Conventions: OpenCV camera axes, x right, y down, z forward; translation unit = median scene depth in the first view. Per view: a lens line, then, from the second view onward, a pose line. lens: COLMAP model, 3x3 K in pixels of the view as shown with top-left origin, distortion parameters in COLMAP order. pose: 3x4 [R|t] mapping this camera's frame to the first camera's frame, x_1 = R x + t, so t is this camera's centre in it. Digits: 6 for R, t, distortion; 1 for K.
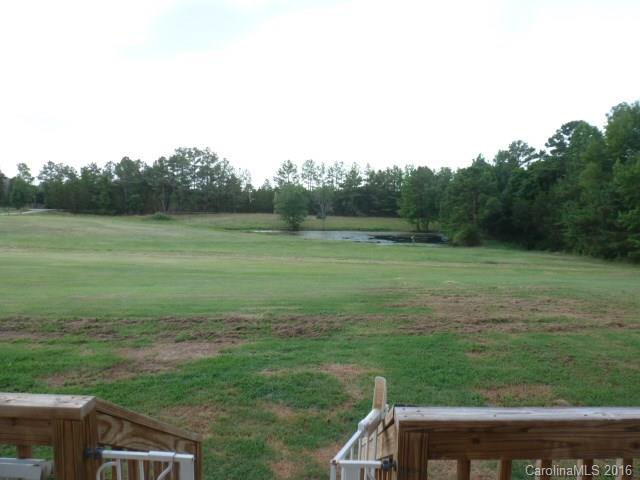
lens RADIAL K [[465.3, 0, 320.0], [0, 465.3, 240.0], [0, 0, 1]] dist [-0.035507, 0.005174]
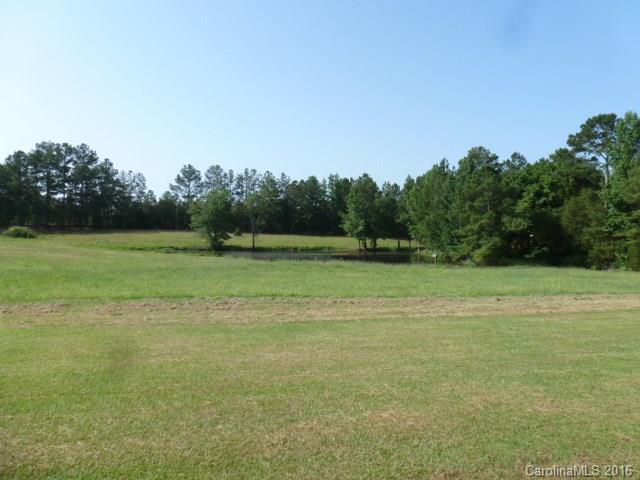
lens RADIAL K [[465.3, 0, 320.0], [0, 465.3, 240.0], [0, 0, 1]] dist [-0.035507, 0.005174]
pose [[0.959331, -0.005029, 0.282239, -0.082576], [0.017113, 0.999038, -0.040367, -0.002898], [-0.281765, 0.043555, 0.958494, 0.164450]]
